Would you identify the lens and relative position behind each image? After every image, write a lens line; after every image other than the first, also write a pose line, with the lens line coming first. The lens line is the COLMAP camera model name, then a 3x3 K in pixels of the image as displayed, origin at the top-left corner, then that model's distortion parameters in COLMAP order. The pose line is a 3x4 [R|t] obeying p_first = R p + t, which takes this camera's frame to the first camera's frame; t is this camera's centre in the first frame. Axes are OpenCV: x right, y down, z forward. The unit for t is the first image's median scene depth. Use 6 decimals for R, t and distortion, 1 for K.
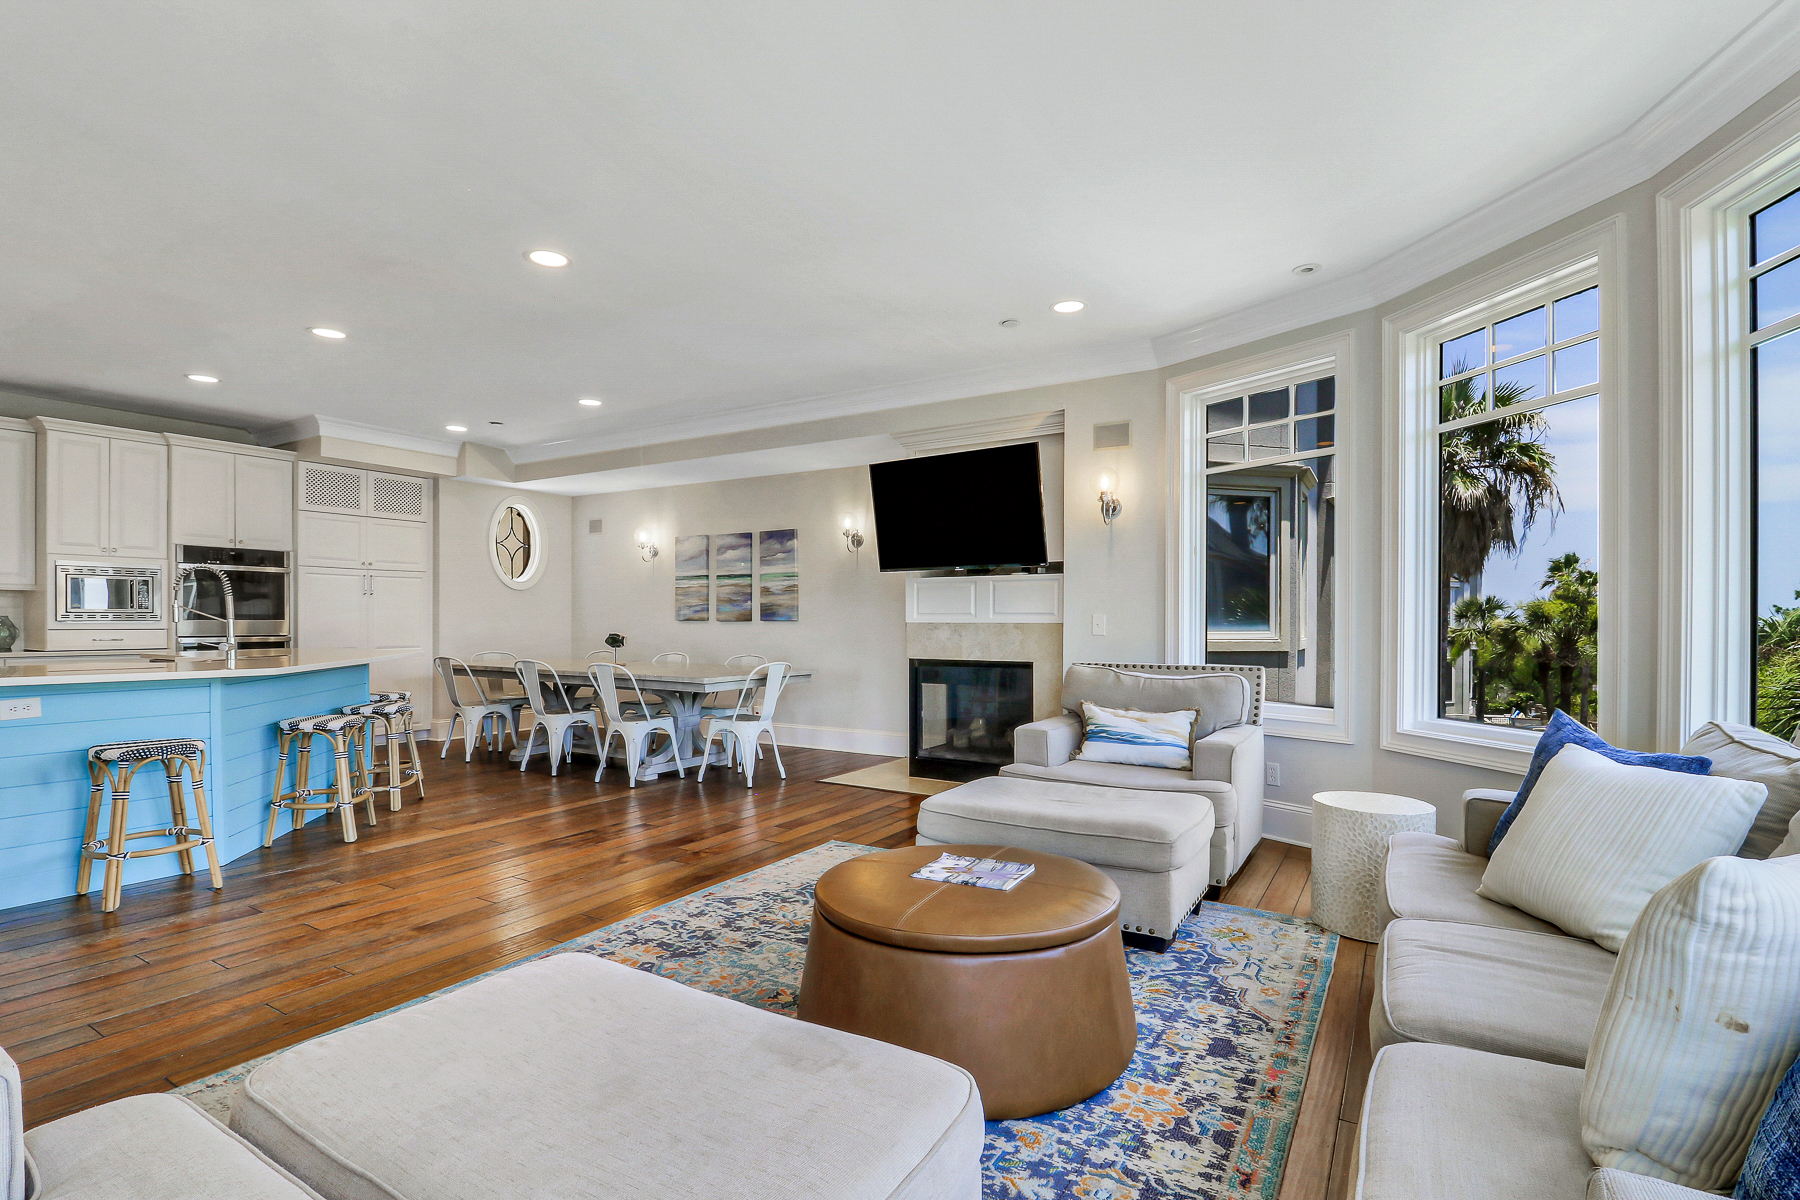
lens RADIAL K [[843.5, 0, 895.8], [0, 843.5, 617.0], [0, 0, 1]] dist [-0.005145, -0.001258]
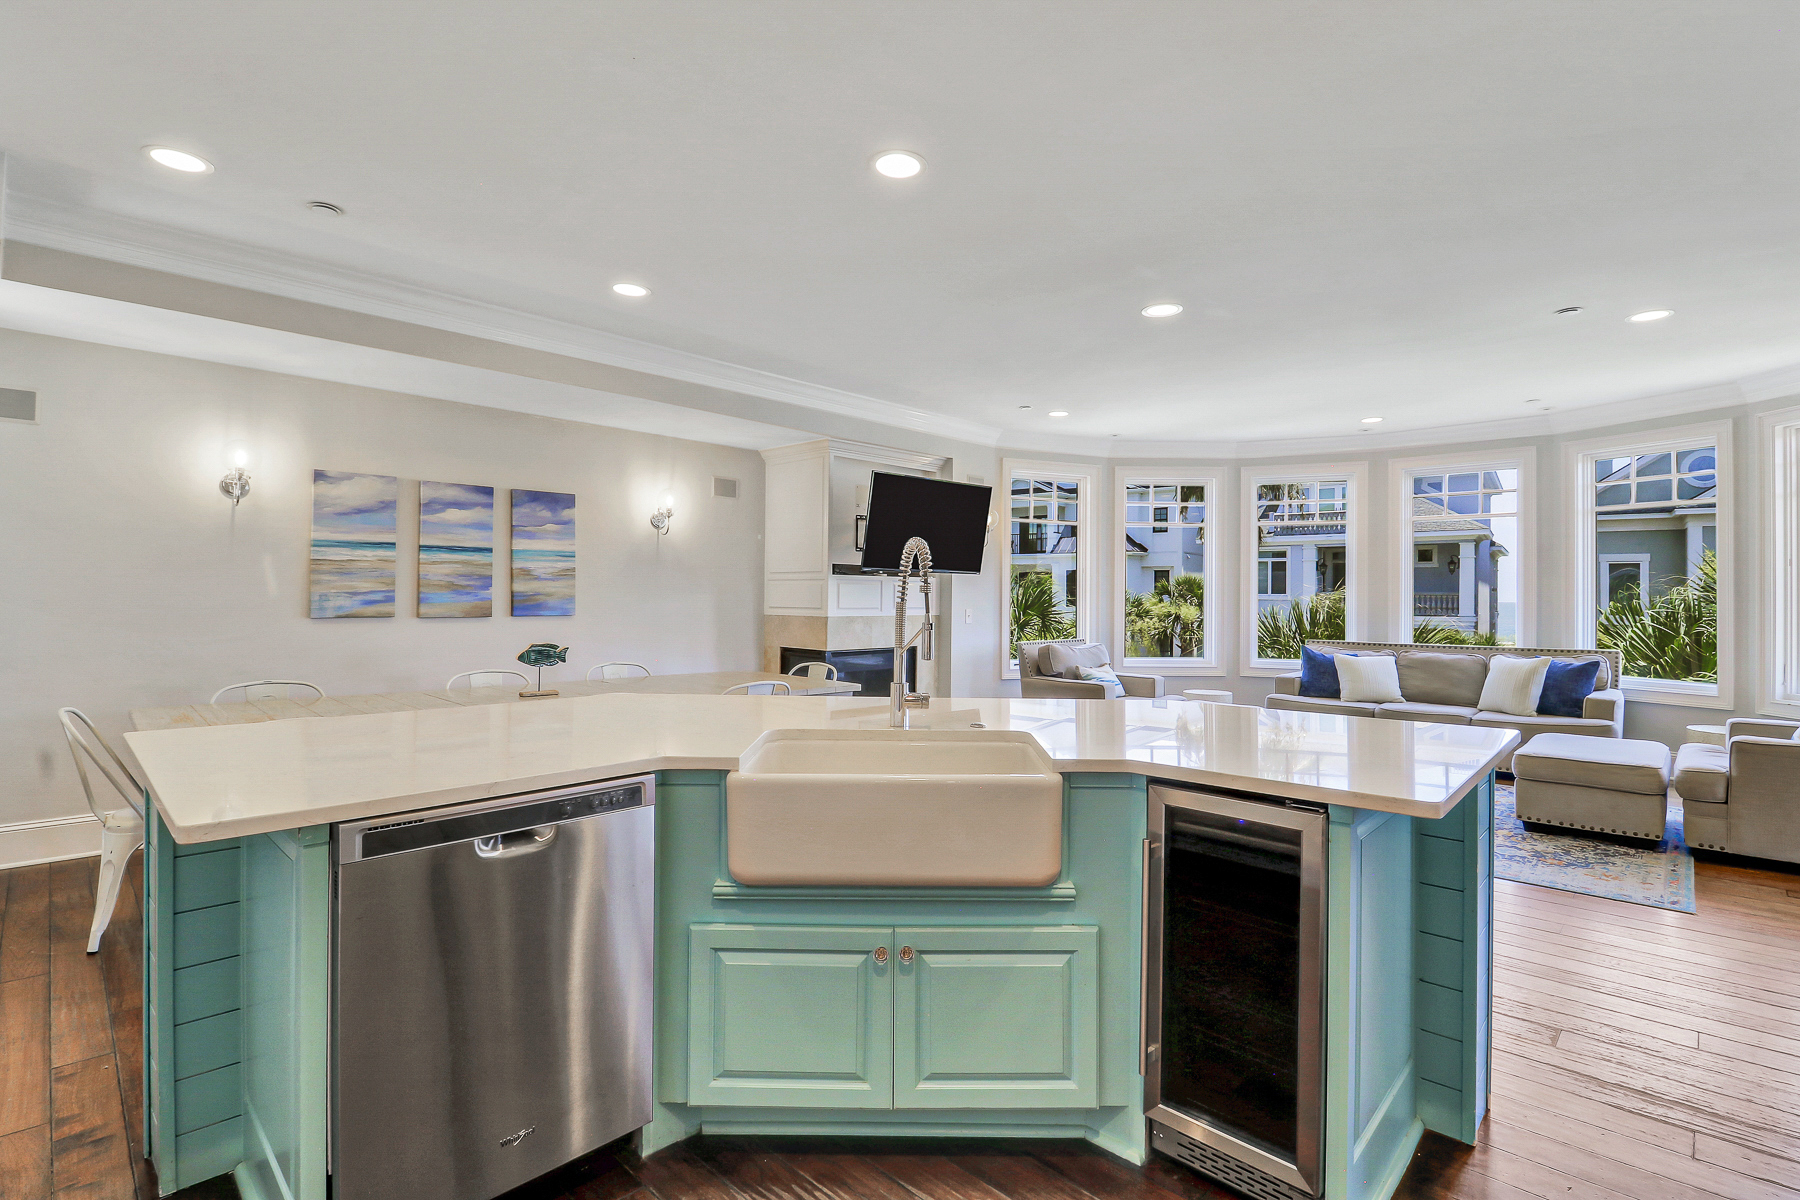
lens RADIAL K [[833.4, 0, 902.8], [0, 833.4, 586.9], [0, 0, 1]] dist [-0.000406, -0.013173]
pose [[0.221652, 0.011340, 0.975060, -1.403611], [-0.011928, 0.999889, -0.008917, -0.032643], [-0.975053, -0.009654, 0.221763, 0.978099]]
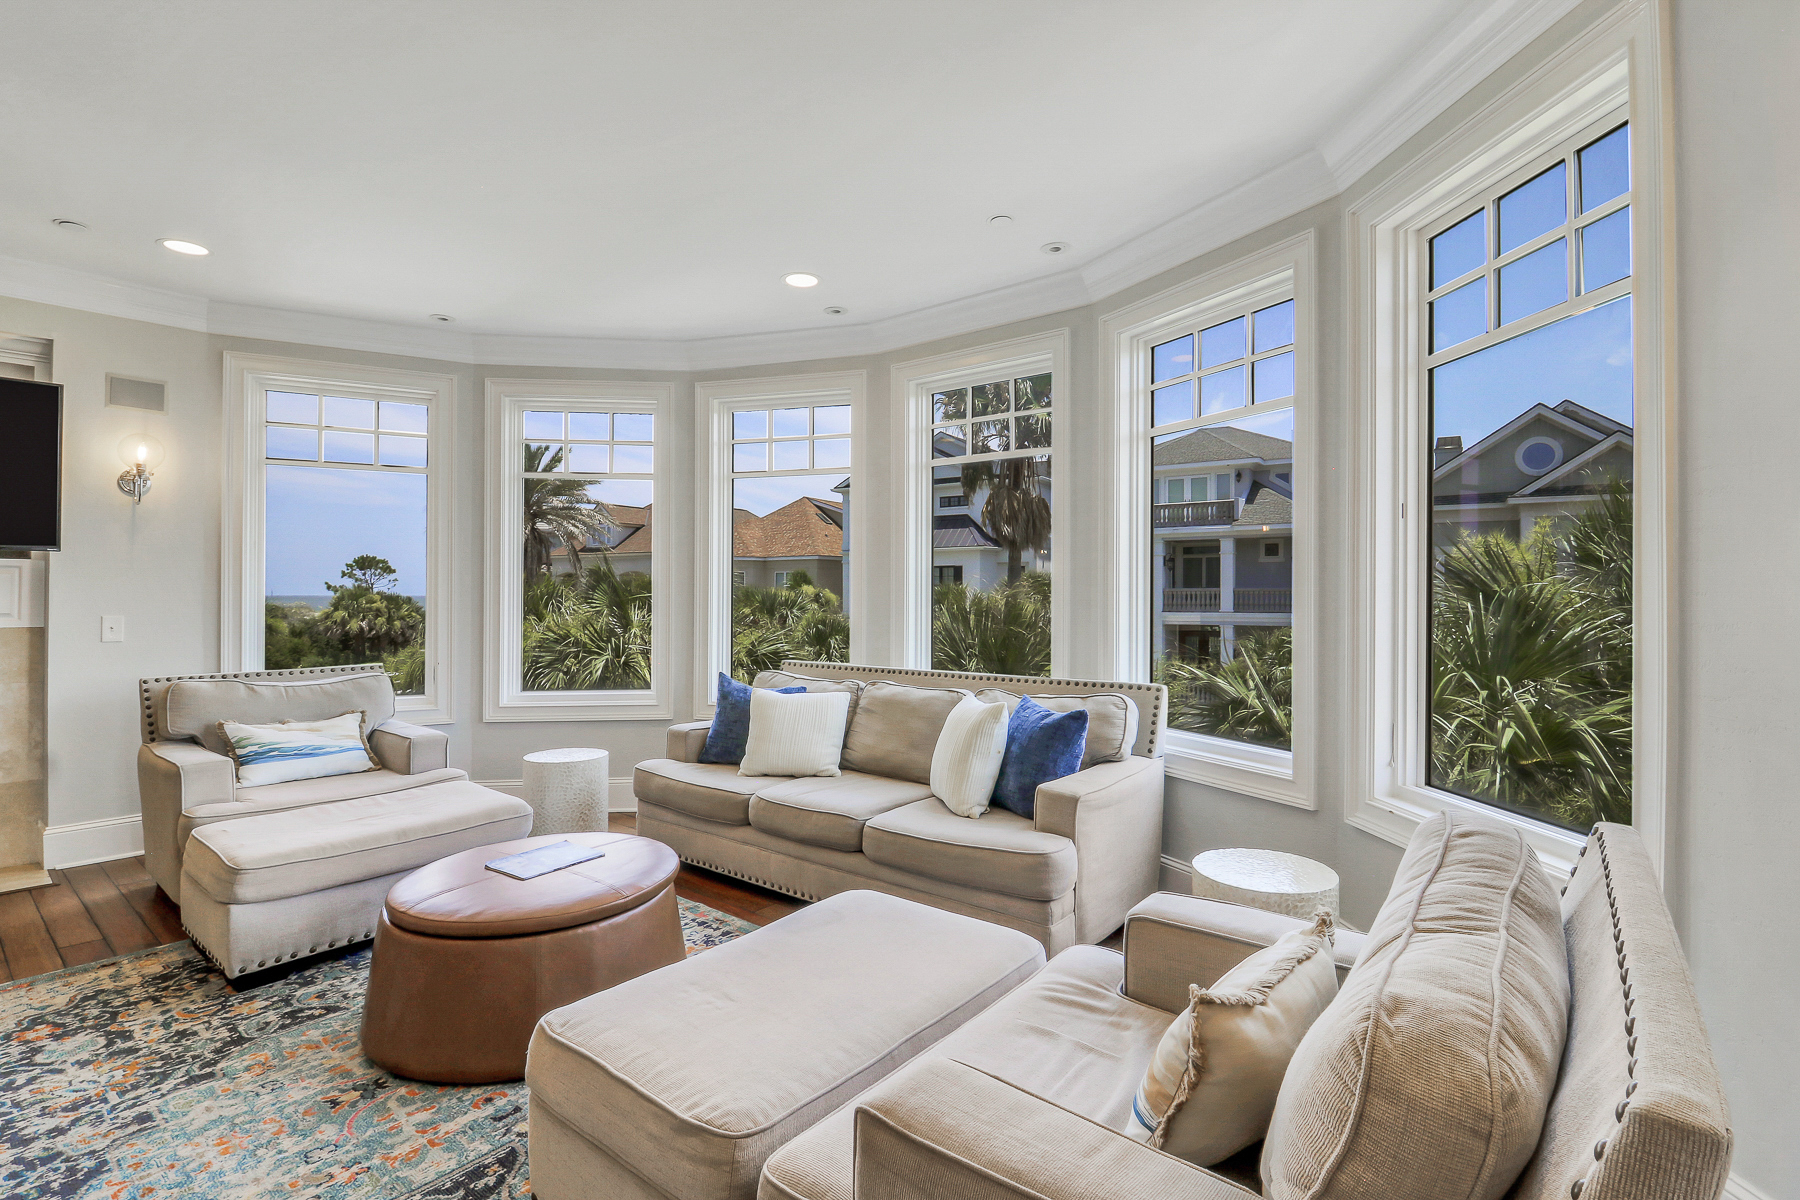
lens RADIAL K [[843.1, 0, 900.0], [0, 843.1, 600.0], [0, 0, 1]] dist [-0.002666, -0.008385]
pose [[0.135509, -0.004975, 0.990764, -0.534628], [-0.006150, 0.999964, 0.005863, -0.033340], [-0.990757, -0.006887, 0.135473, 0.204446]]
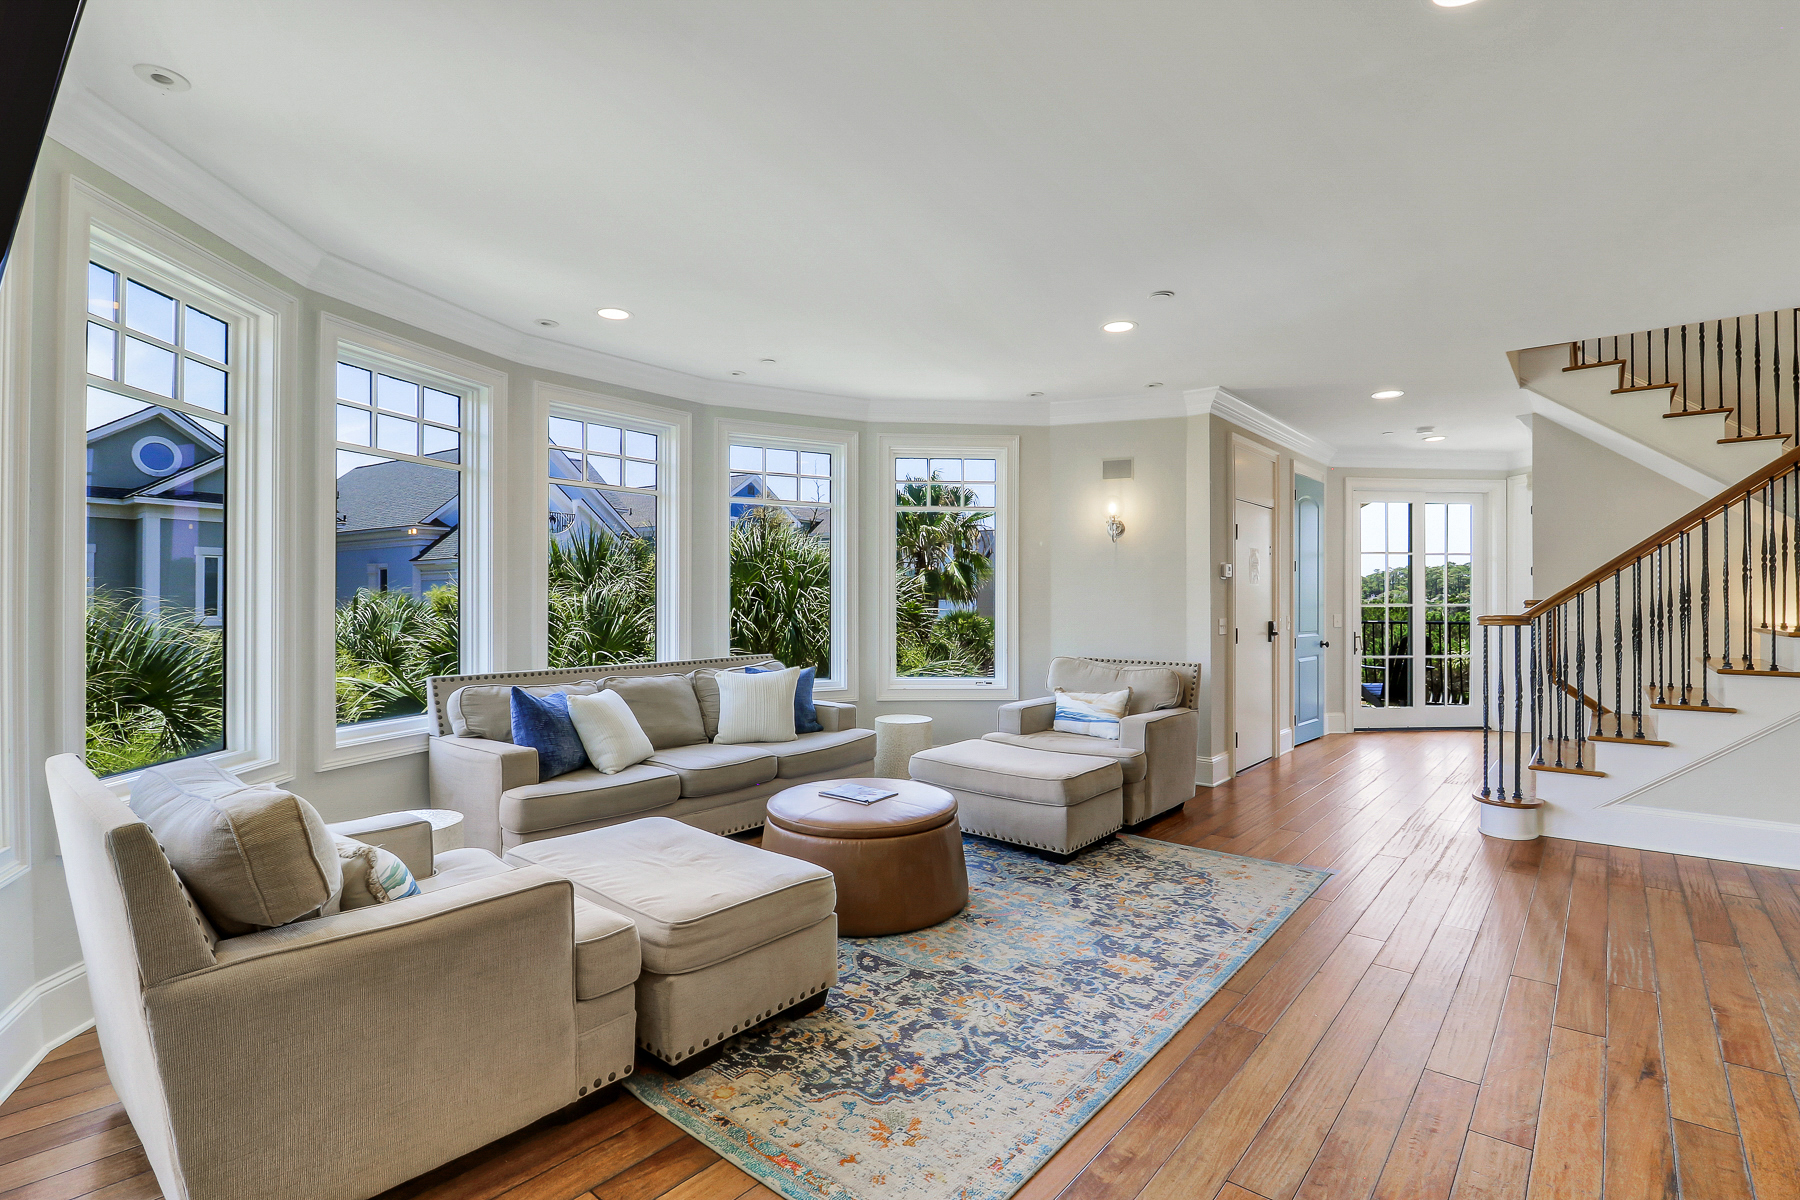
lens RADIAL K [[843.1, 0, 900.0], [0, 843.1, 600.0], [0, 0, 1]] dist [-0.002666, -0.008385]
pose [[-0.988387, -0.003248, 0.151922, -0.125079], [-0.004136, 0.999976, -0.005527, -0.030412], [-0.151901, -0.006091, -0.988377, 1.412721]]
